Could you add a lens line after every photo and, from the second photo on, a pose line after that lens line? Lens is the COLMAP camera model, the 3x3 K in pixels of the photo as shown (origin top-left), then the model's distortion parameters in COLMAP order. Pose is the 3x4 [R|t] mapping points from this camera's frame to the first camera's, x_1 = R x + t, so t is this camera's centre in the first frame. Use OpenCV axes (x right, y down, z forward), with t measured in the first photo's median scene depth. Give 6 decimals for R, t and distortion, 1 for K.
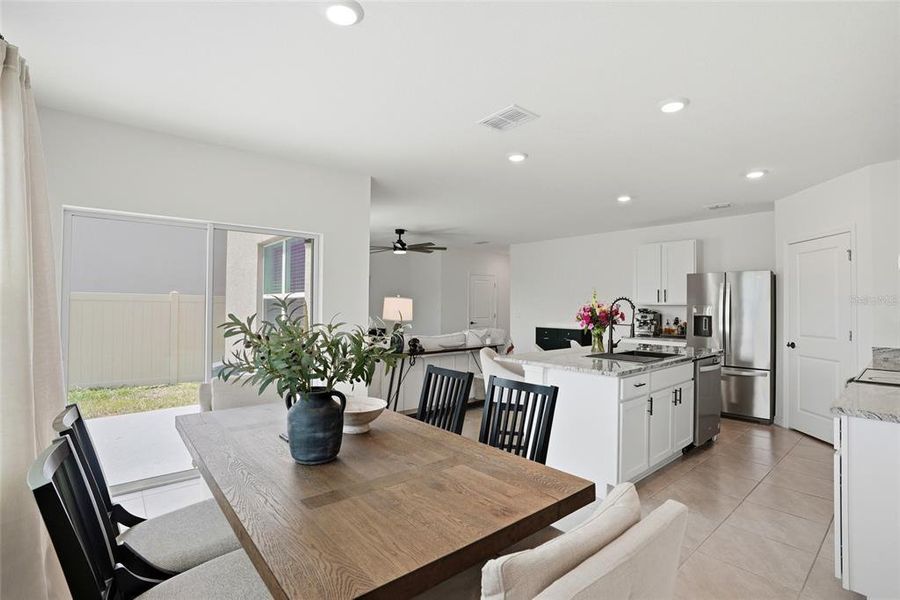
lens RADIAL K [[423.5, 0, 451.8], [0, 423.5, 299.9], [0, 0, 1]] dist [-0.074089, 0.033858]
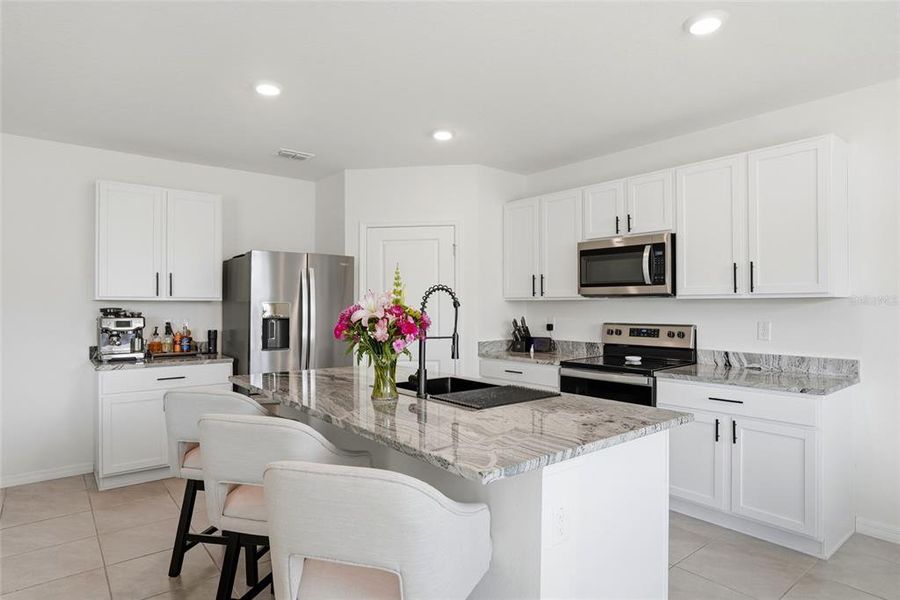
lens RADIAL K [[506.5, 0, 452.9], [0, 506.5, 305.7], [0, 0, 1]] dist [-0.027931, 0.000451]
pose [[0.037452, -0.009834, 0.999250, -0.151796], [-0.012005, 0.999875, 0.010290, 0.007744], [-0.999226, -0.012381, 0.037330, 0.610136]]
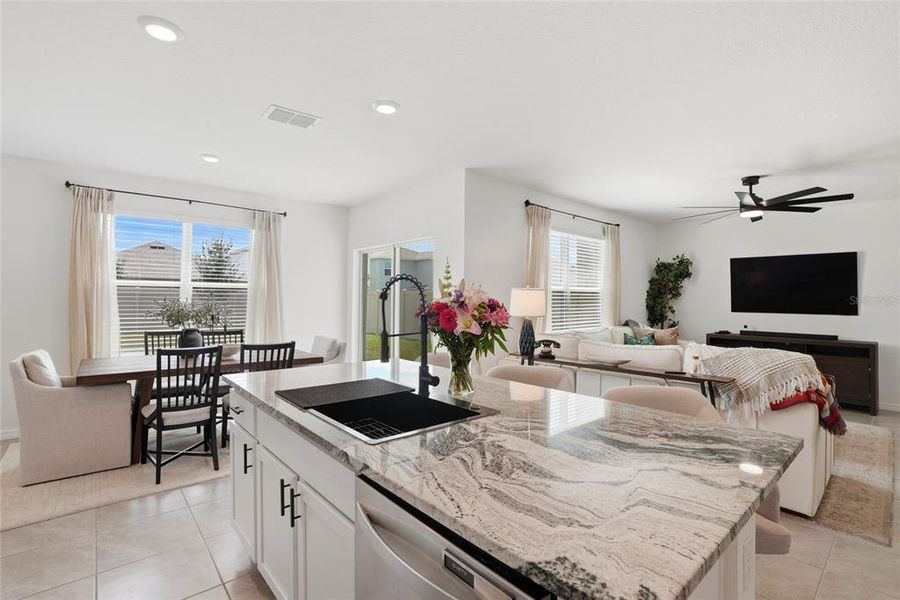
lens RADIAL K [[423.5, 0, 451.8], [0, 423.5, 299.9], [0, 0, 1]] dist [-0.074089, 0.033858]
pose [[-0.007410, -0.001183, -0.999972, 0.562096], [0.003889, 0.999992, -0.001212, 0.012691], [0.999965, -0.003898, -0.007405, 0.674154]]
